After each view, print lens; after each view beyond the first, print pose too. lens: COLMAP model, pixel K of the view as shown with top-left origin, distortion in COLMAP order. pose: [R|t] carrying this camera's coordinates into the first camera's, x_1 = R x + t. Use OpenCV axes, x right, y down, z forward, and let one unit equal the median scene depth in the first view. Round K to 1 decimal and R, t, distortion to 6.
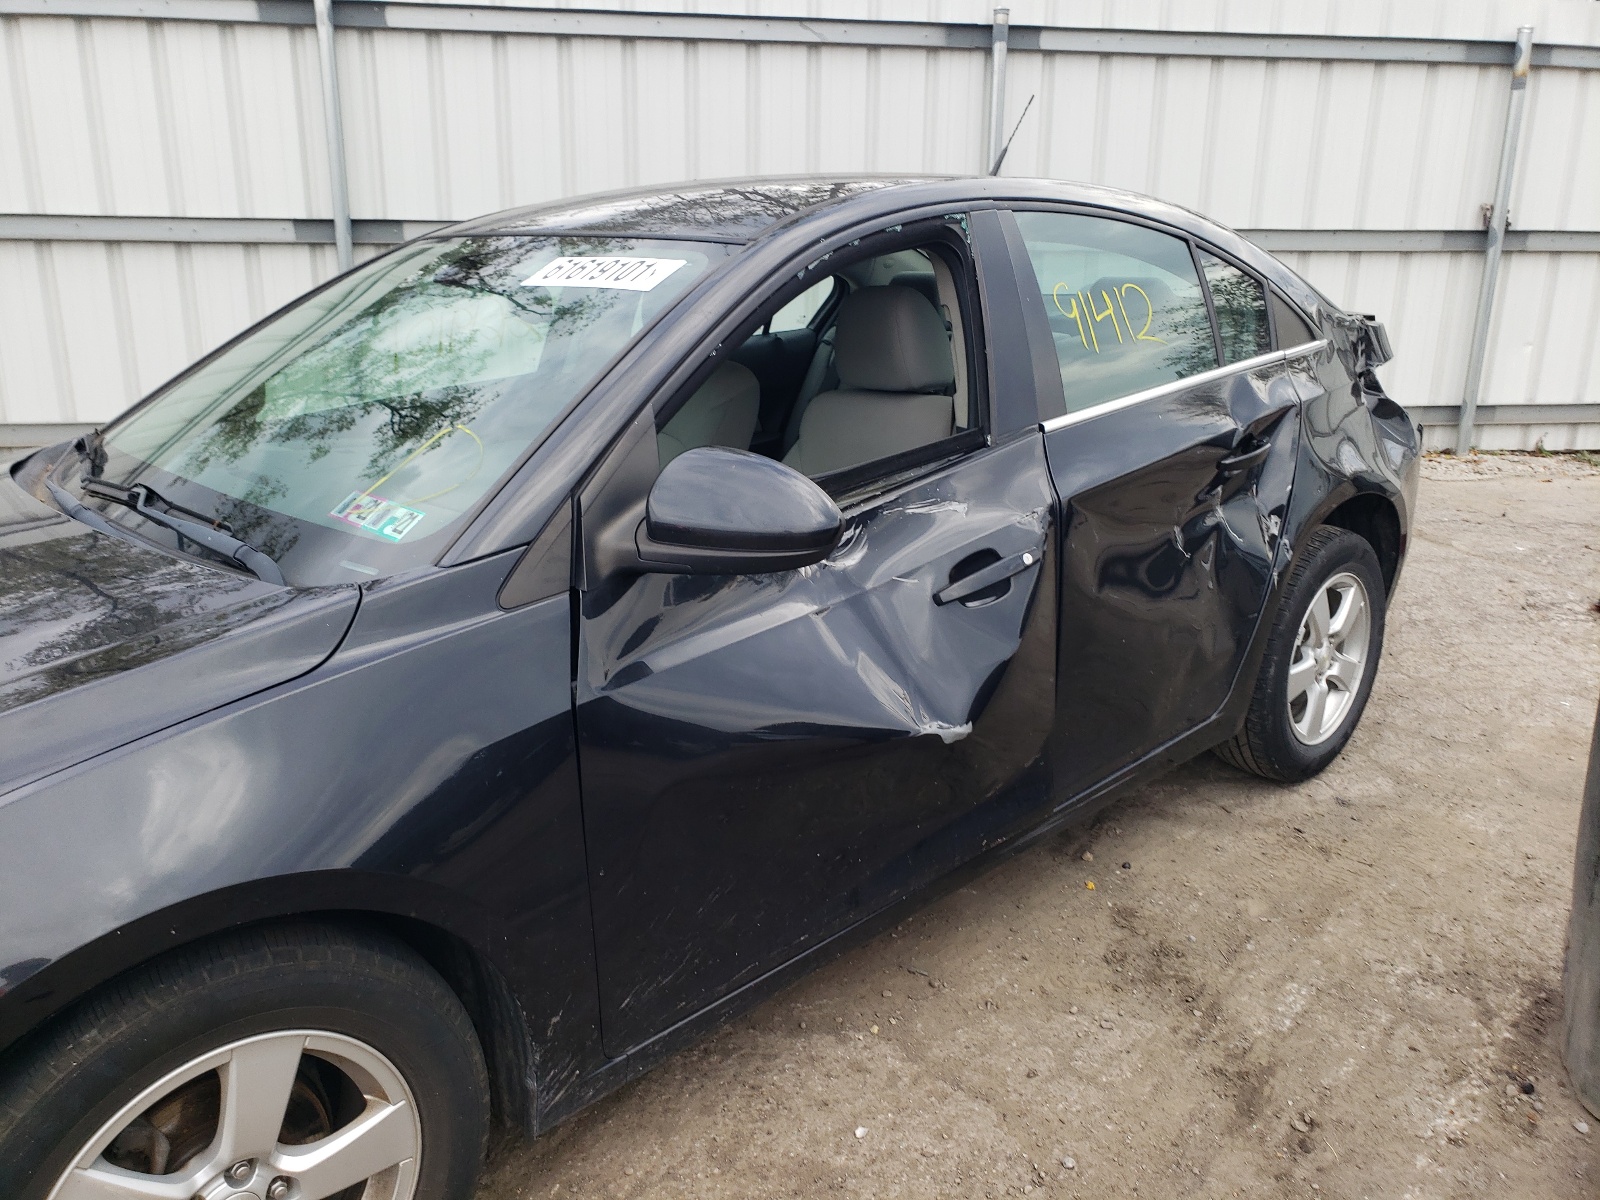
lens RADIAL K [[1233.7, 0, 800.0], [0, 1233.7, 600.0], [0, 0, 1]] dist [0.007153, -0.004141]
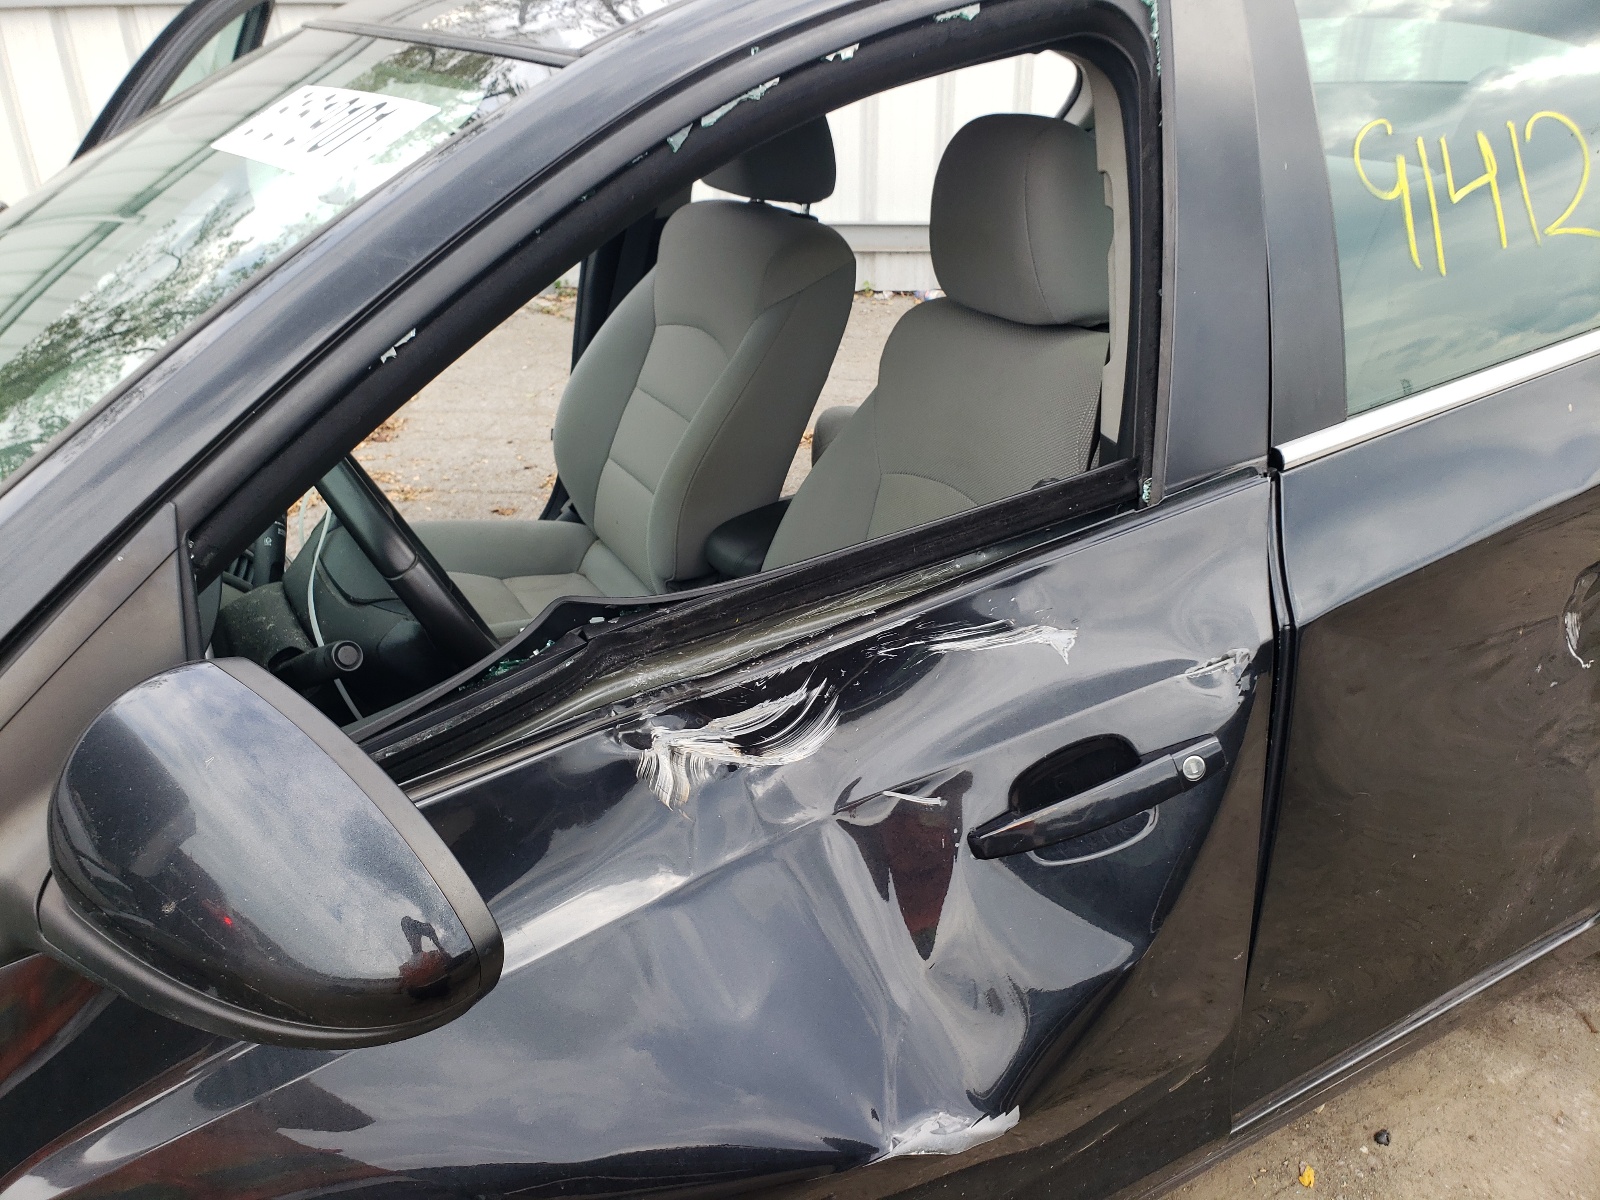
lens RADIAL K [[1233.7, 0, 800.0], [0, 1233.7, 600.0], [0, 0, 1]] dist [0.007153, -0.004141]
pose [[0.964692, 0.098103, -0.244429, 0.104342], [-0.053167, 0.981472, 0.184083, -0.120718], [0.257960, -0.164588, 0.952033, 0.369257]]
